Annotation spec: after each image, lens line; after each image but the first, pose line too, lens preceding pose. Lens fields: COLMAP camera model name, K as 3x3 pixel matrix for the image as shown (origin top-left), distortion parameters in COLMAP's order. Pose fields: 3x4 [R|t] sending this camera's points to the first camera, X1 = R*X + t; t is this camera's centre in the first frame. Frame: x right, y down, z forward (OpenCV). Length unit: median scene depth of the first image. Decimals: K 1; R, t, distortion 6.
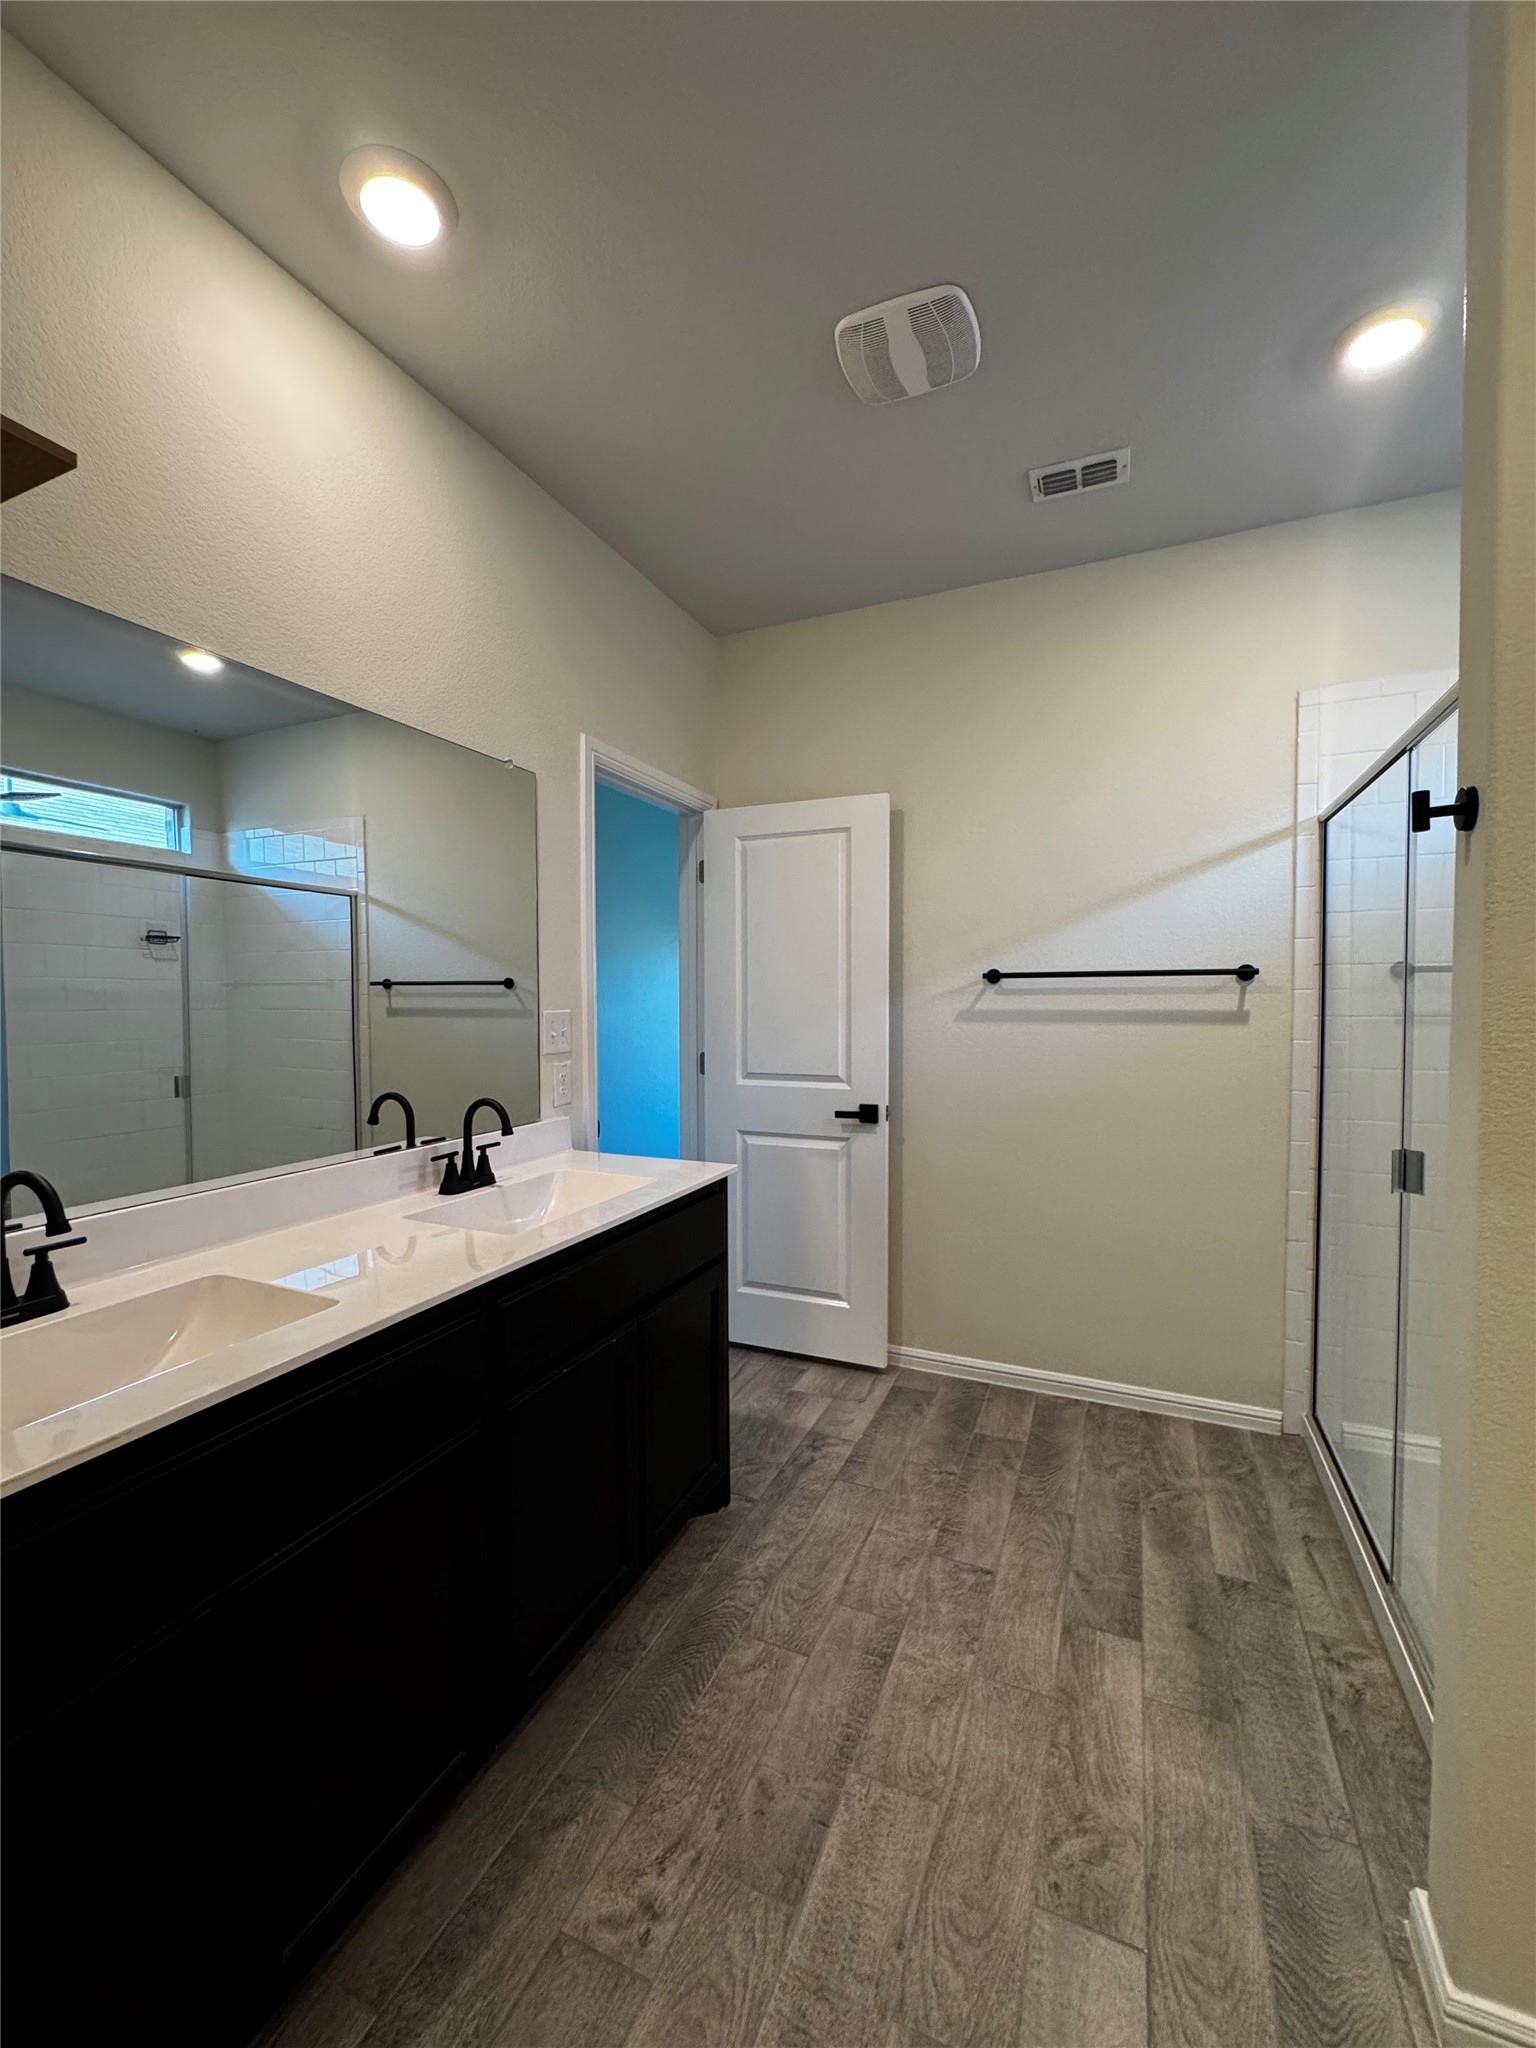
lens RADIAL K [[823.7, 0, 773.5], [0, 823.7, 1031.4], [0, 0, 1]] dist [-0.002341, 0.000028]
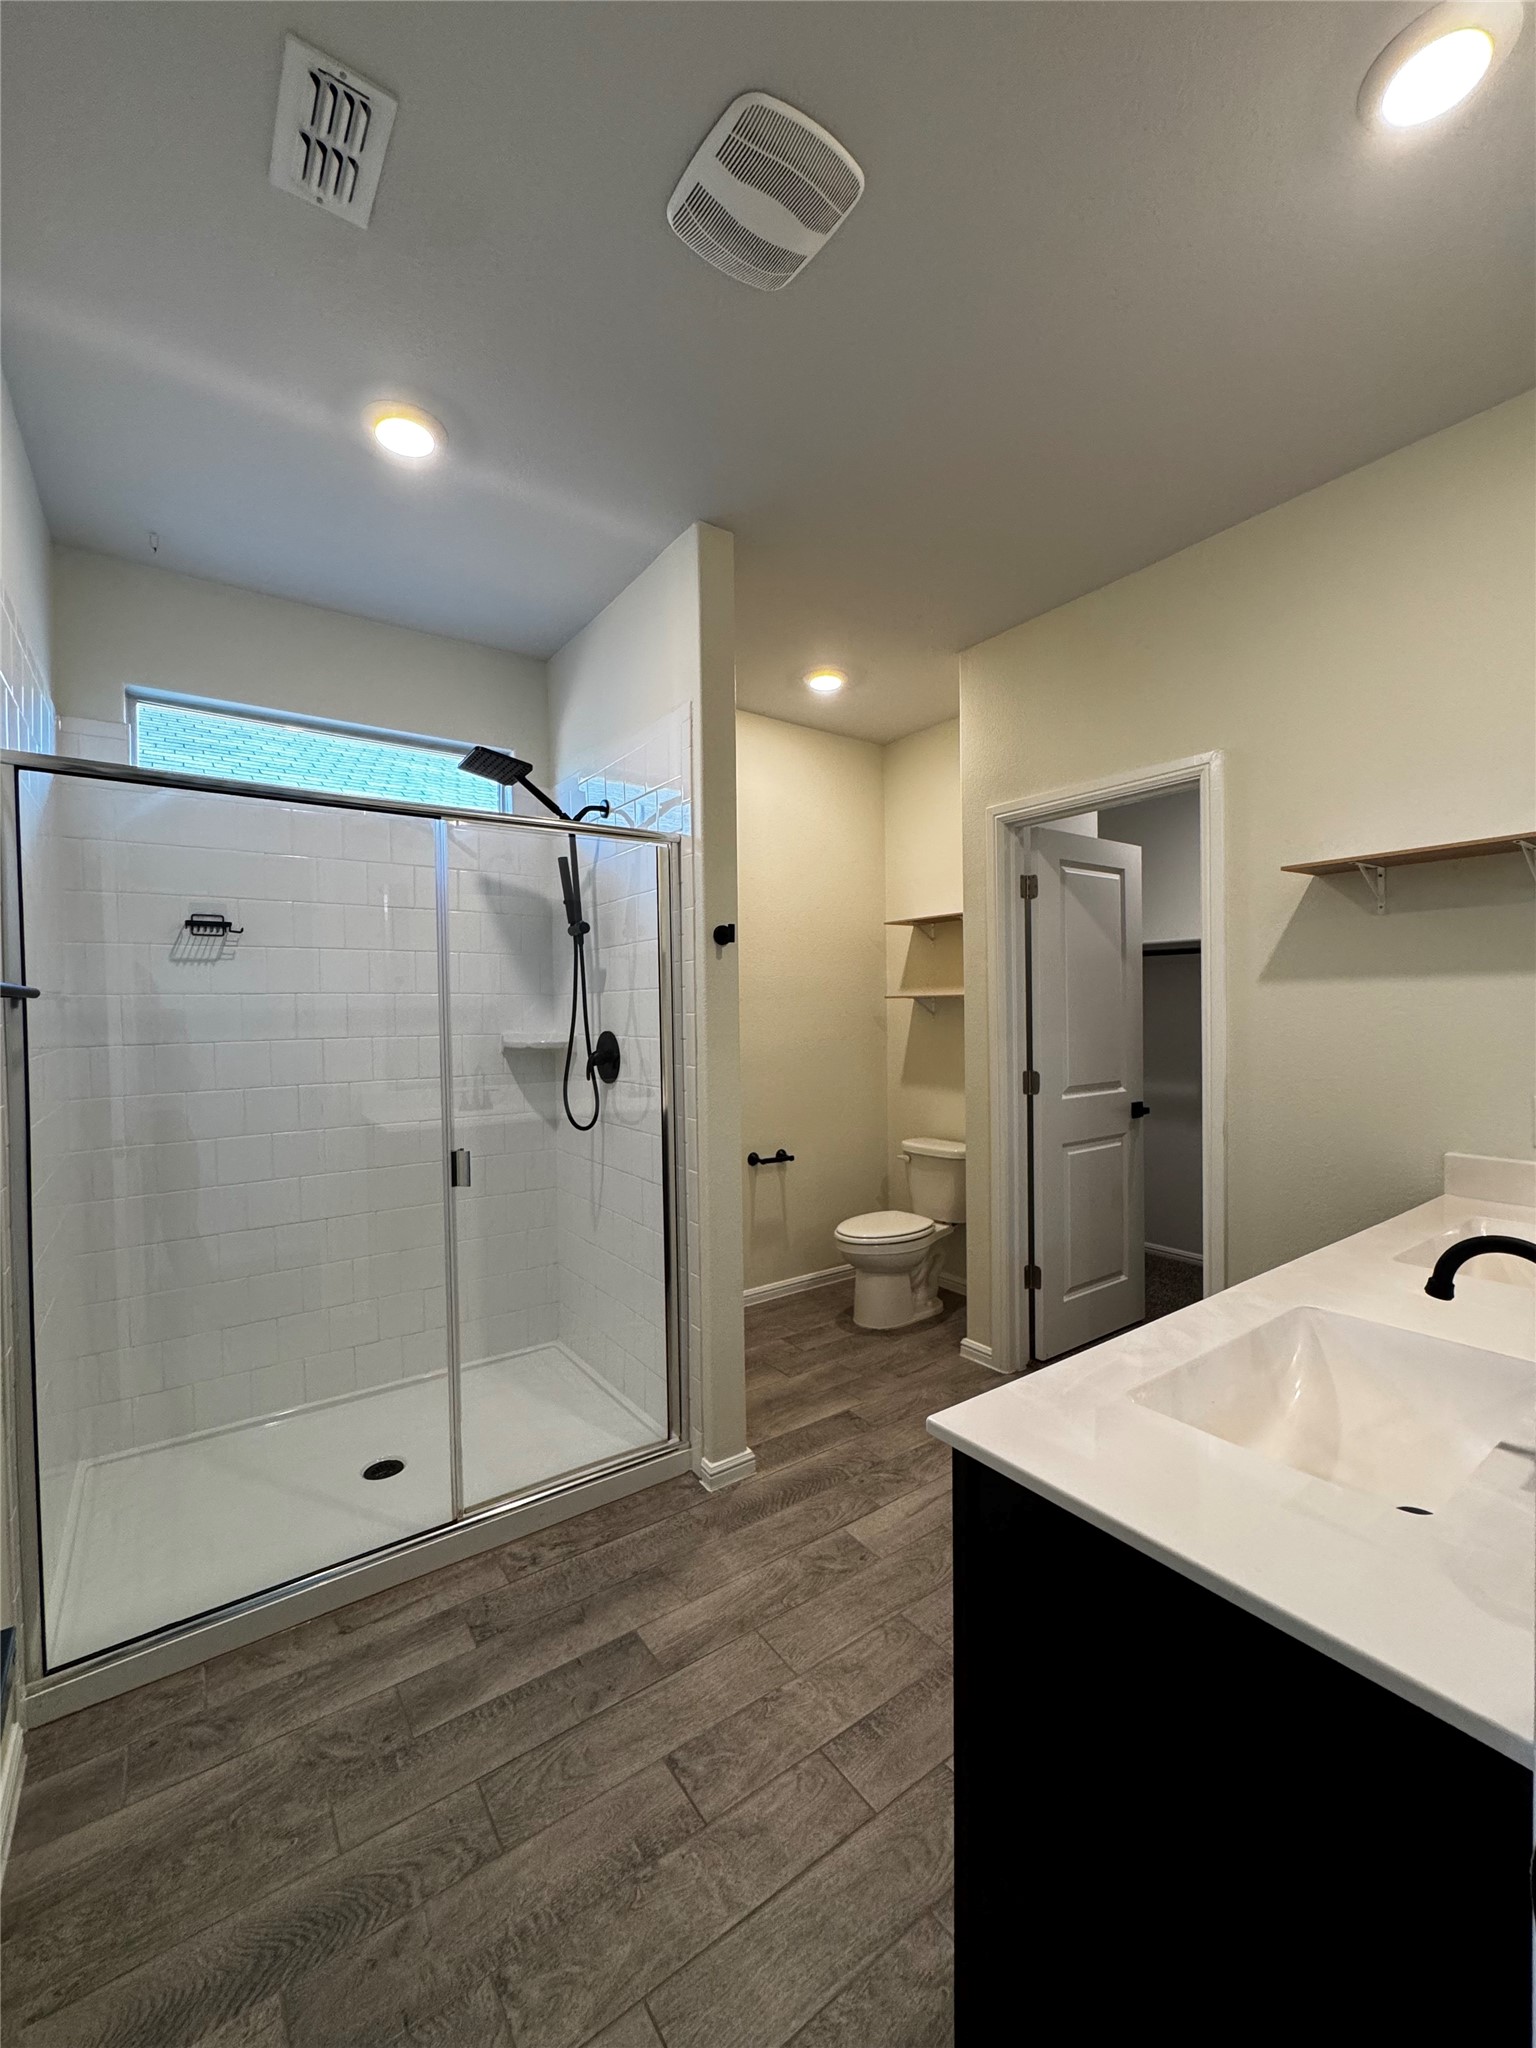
lens RADIAL K [[823.7, 0, 780.4], [0, 823.7, 1036.7], [0, 0, 1]] dist [-0.002341, 0.000028]
pose [[-0.866626, -0.006030, 0.498922, -0.208950], [0.035349, 0.996672, 0.073448, -0.077771], [-0.497705, 0.081288, -0.863529, 1.542426]]
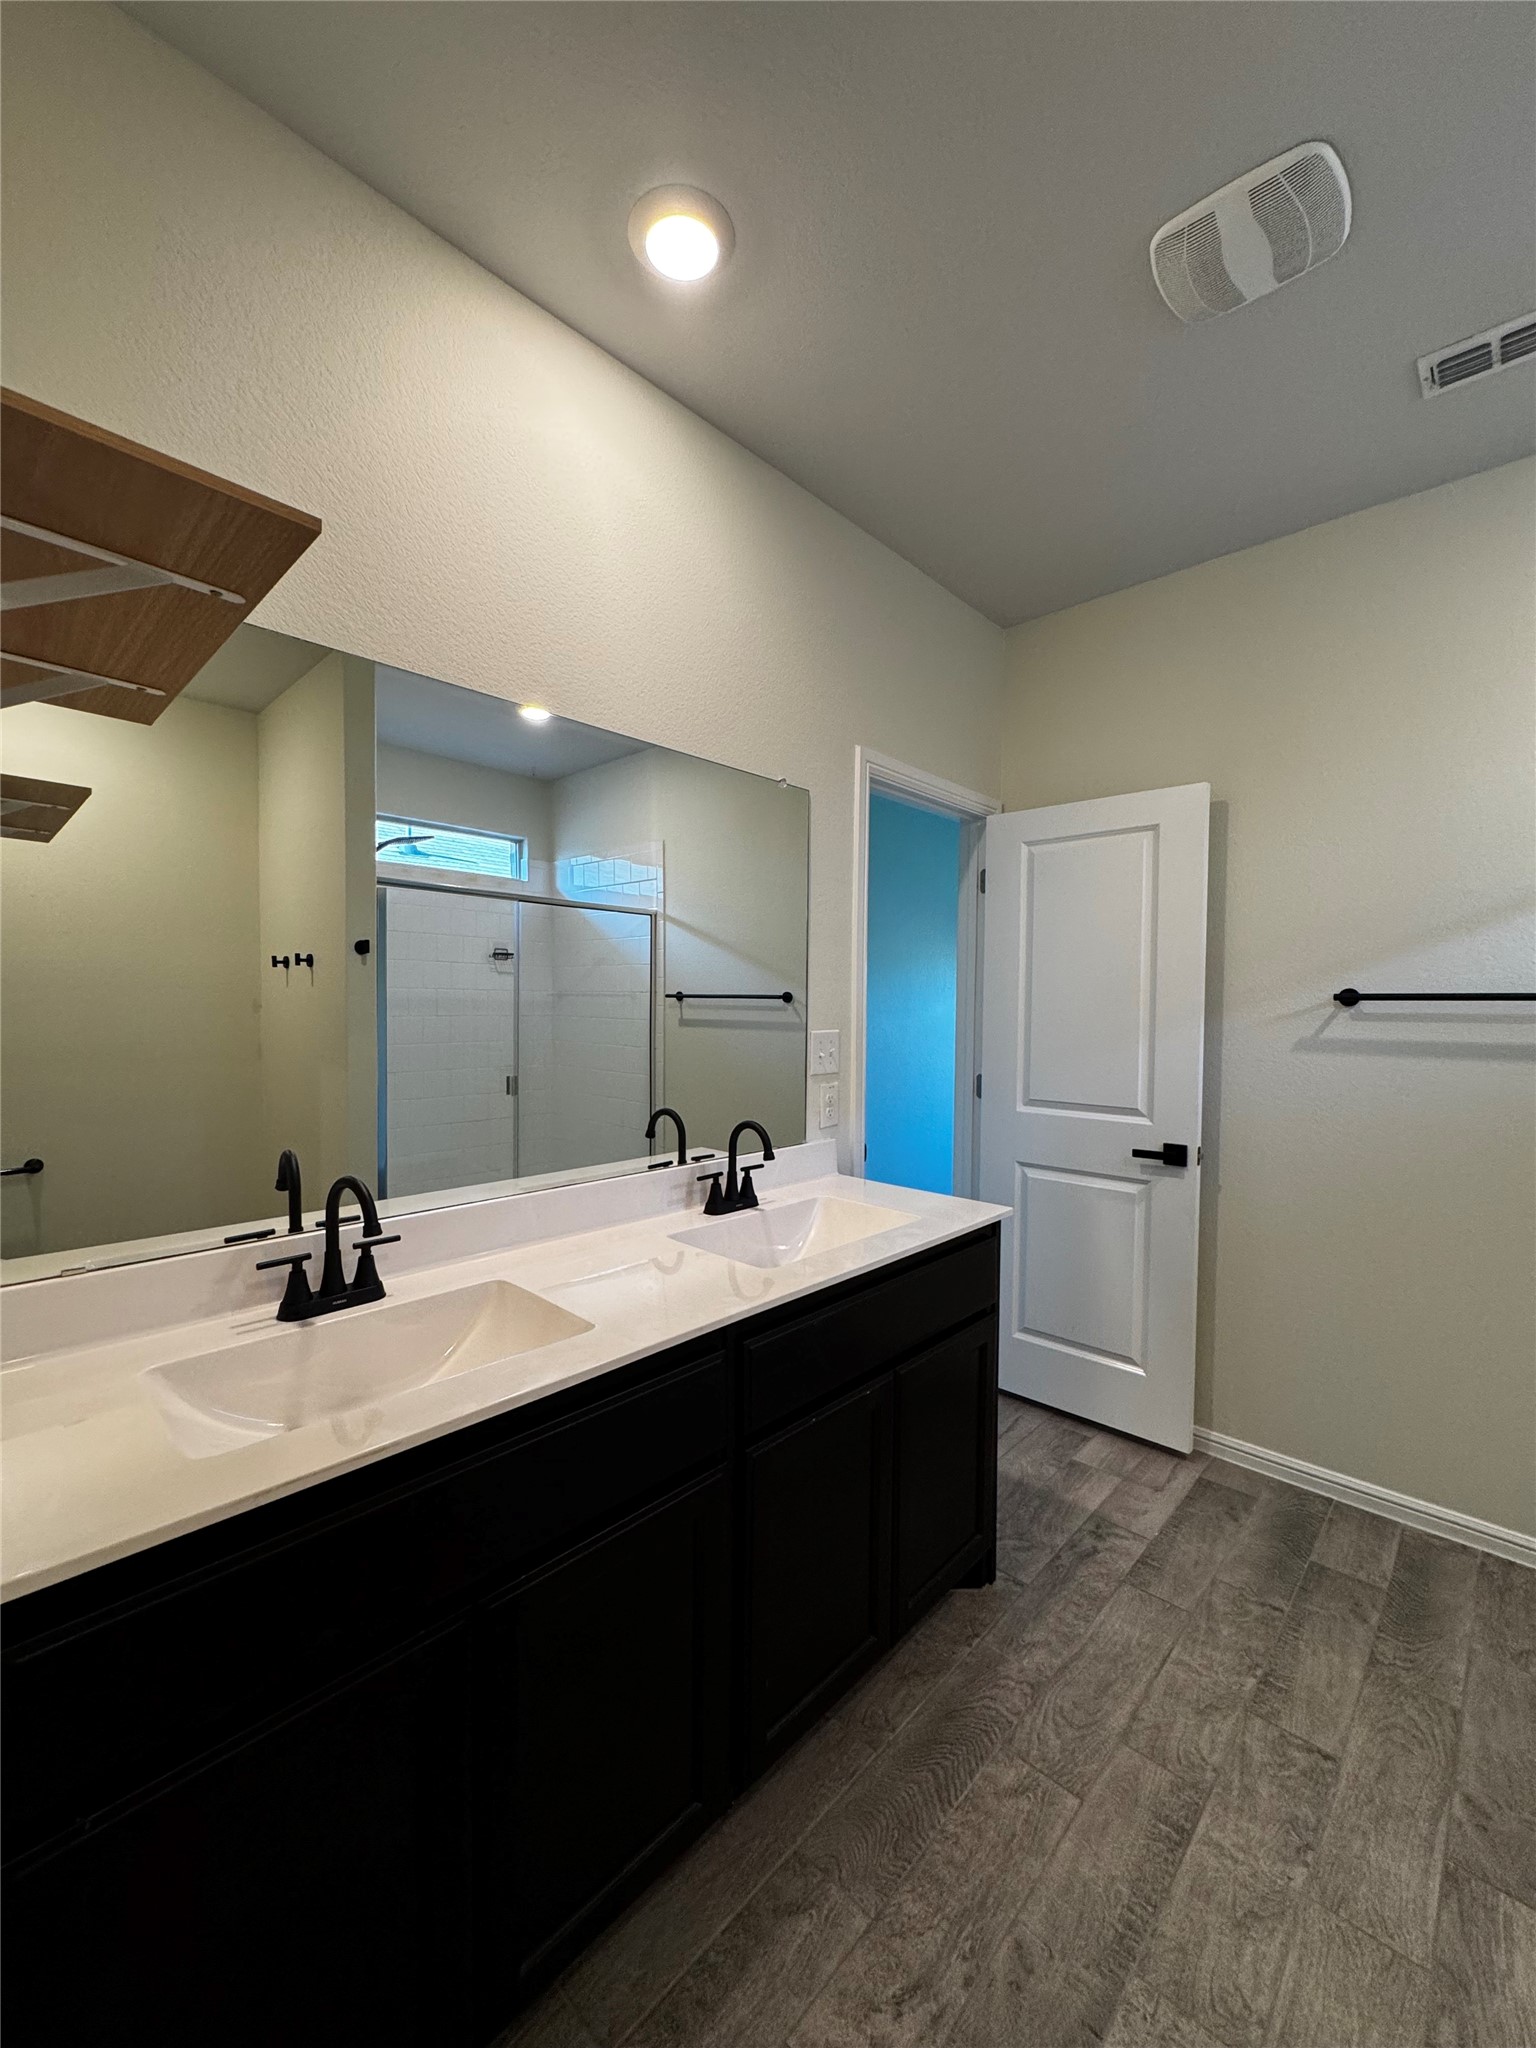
lens RADIAL K [[823.7, 0, 772.6], [0, 823.7, 1026.8], [0, 0, 1]] dist [-0.002341, 0.000028]
pose [[0.941937, 0.021336, -0.335111, 0.007129], [-0.025647, 0.999635, -0.008444, -0.022924], [0.334809, 0.016548, 0.942141, 0.066014]]
